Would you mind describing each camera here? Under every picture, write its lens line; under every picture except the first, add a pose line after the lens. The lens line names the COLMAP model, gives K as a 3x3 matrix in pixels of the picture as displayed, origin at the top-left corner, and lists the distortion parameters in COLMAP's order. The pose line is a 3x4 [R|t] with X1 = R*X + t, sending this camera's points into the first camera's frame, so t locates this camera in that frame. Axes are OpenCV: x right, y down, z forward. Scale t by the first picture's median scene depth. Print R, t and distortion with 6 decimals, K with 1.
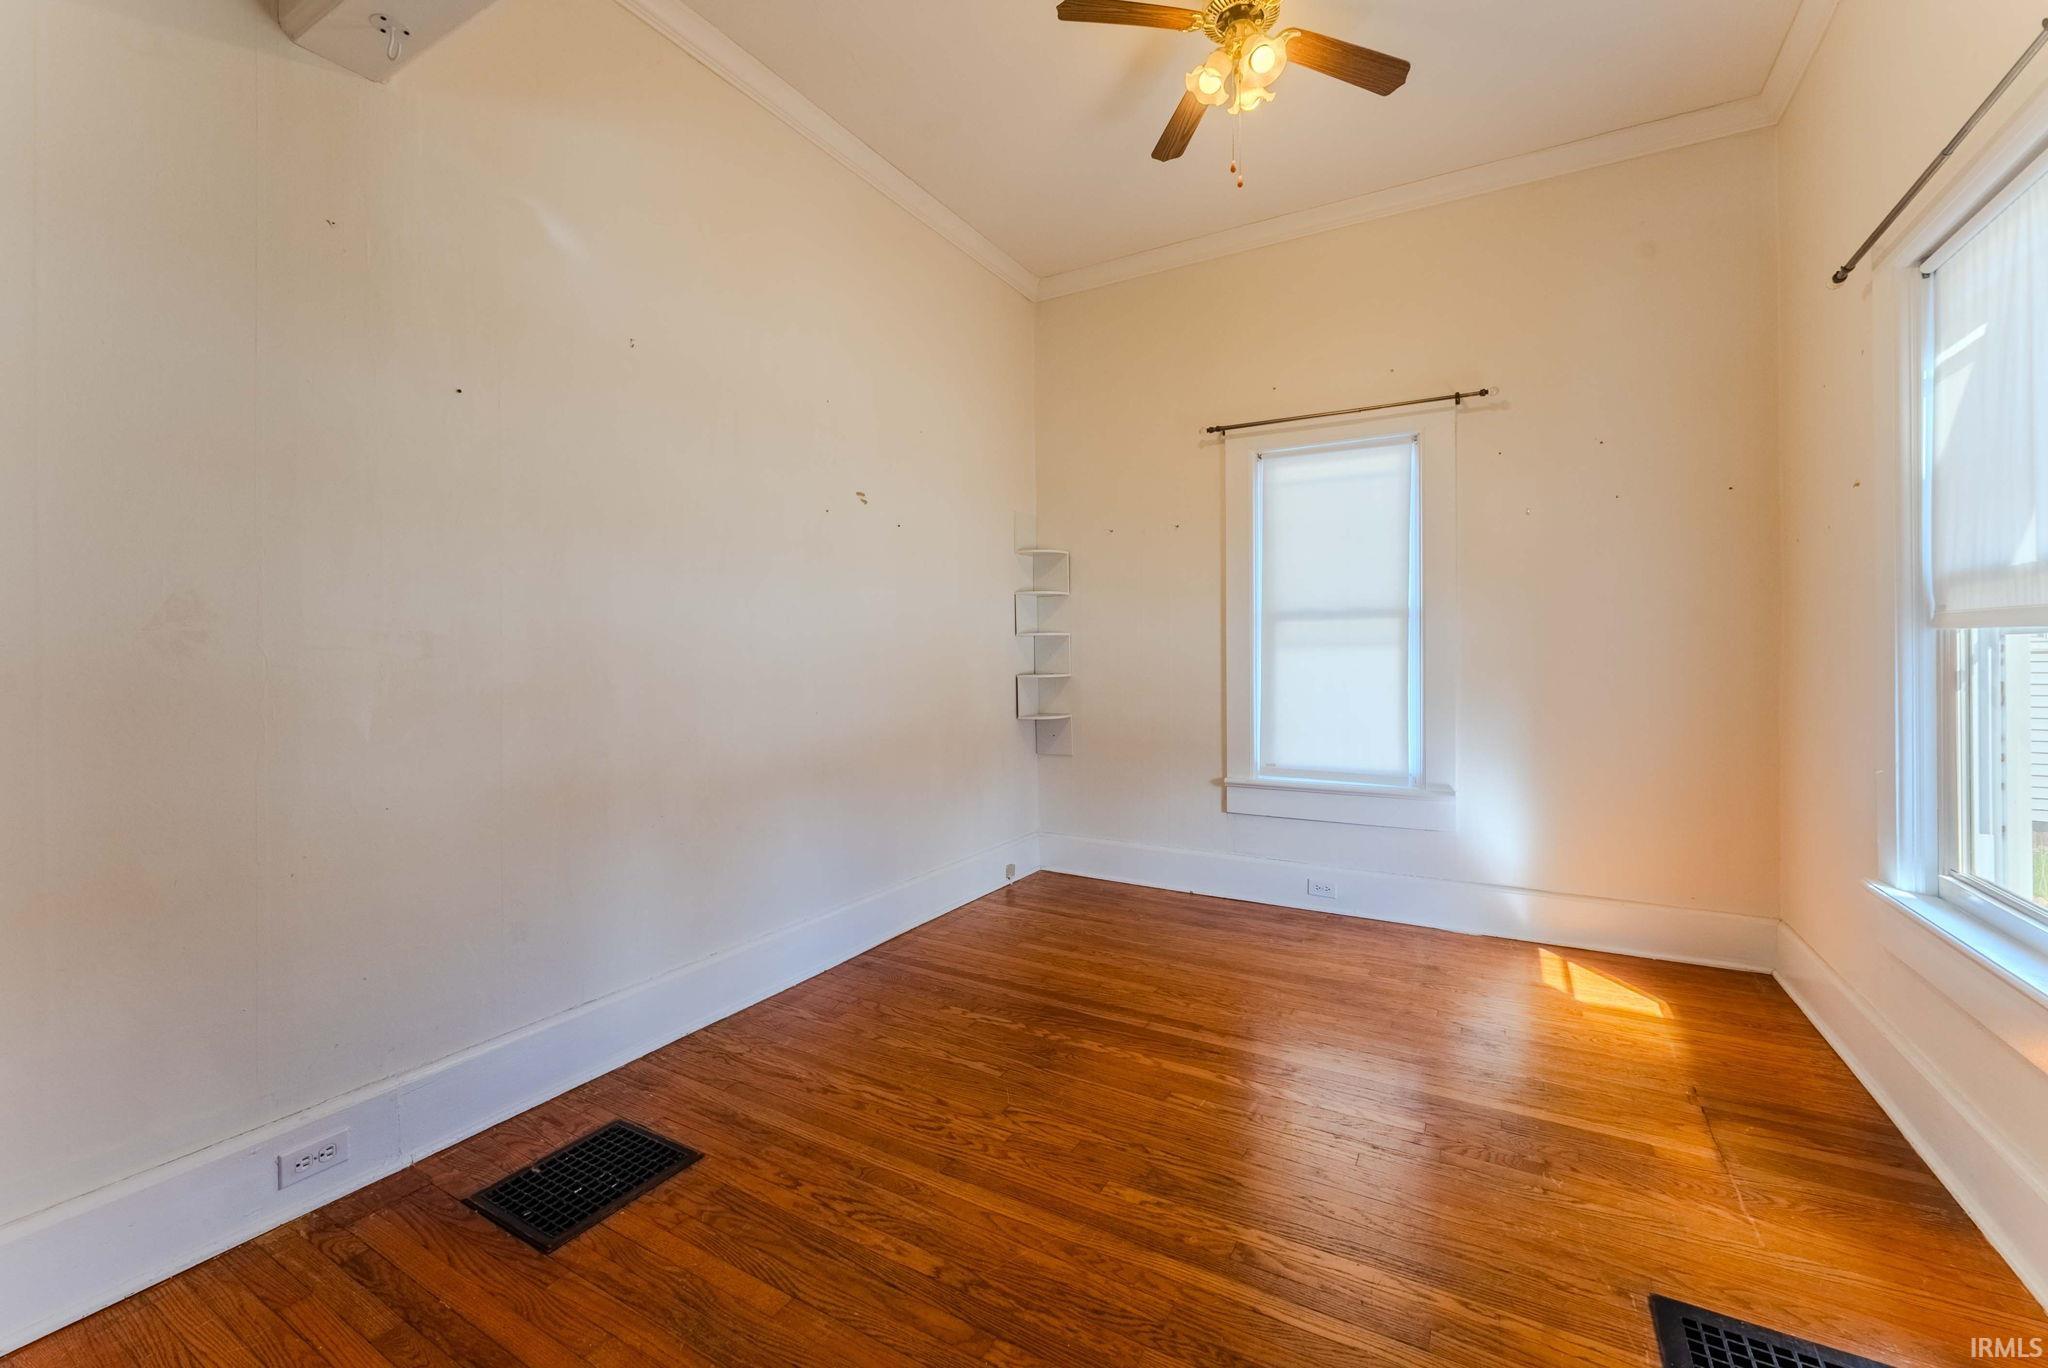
lens RADIAL K [[836.4, 0, 1019.0], [0, 836.4, 669.5], [0, 0, 1]] dist [-0.000051, 0.000114]
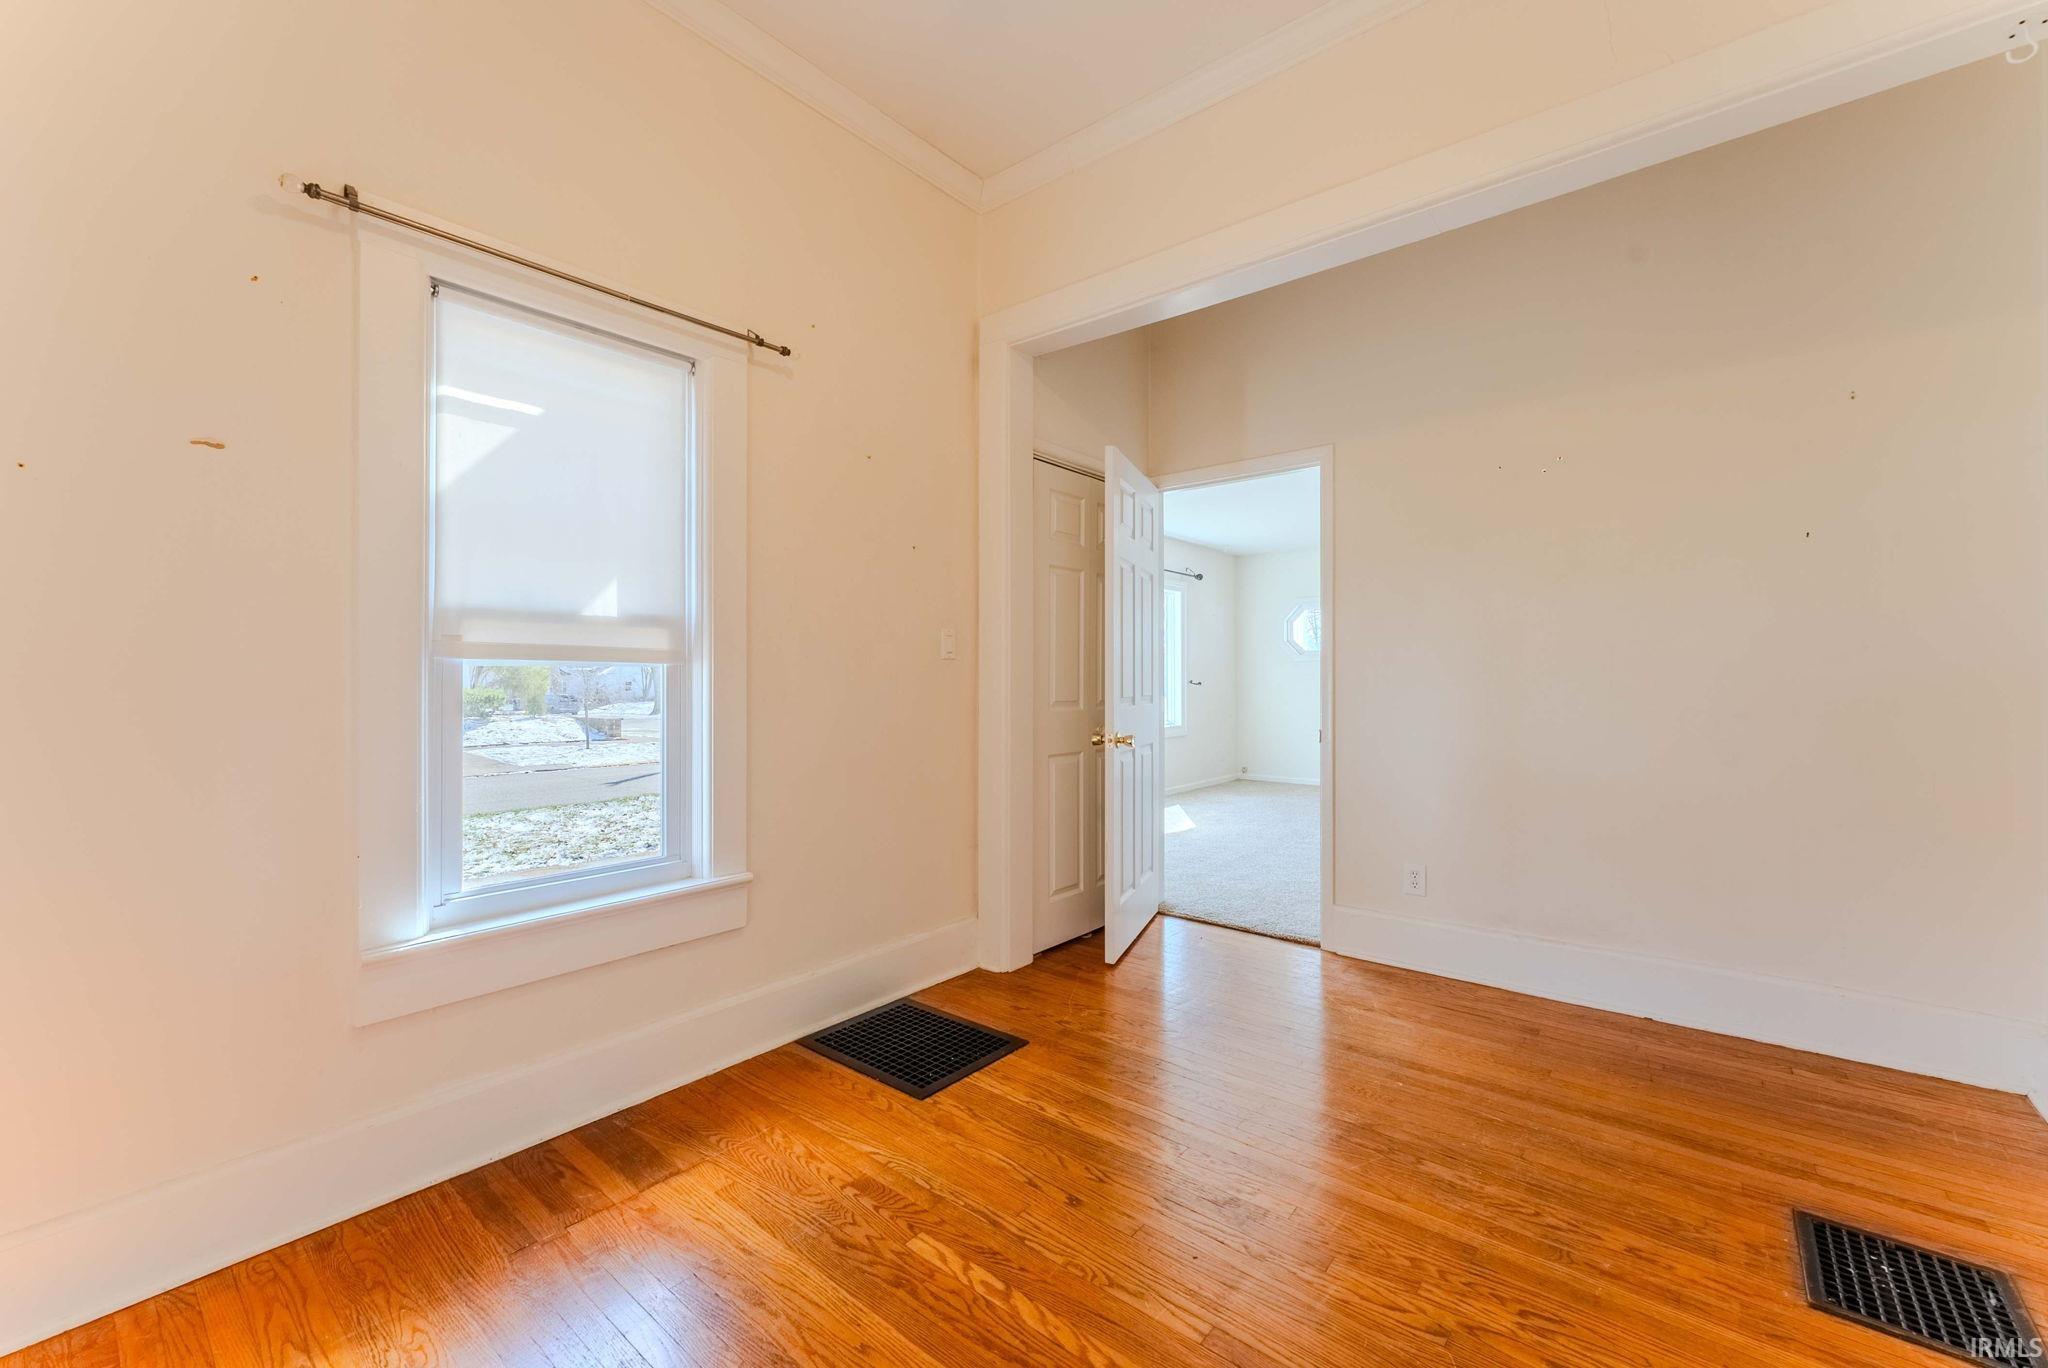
lens RADIAL K [[836.4, 0, 1040.5], [0, 836.4, 679.3], [0, 0, 1]] dist [-0.000051, 0.000114]
pose [[-0.989608, 0.004338, 0.143723, 0.249593], [0.005435, 0.999959, 0.007237, -0.032438], [-0.143686, 0.007943, -0.989592, 2.002889]]
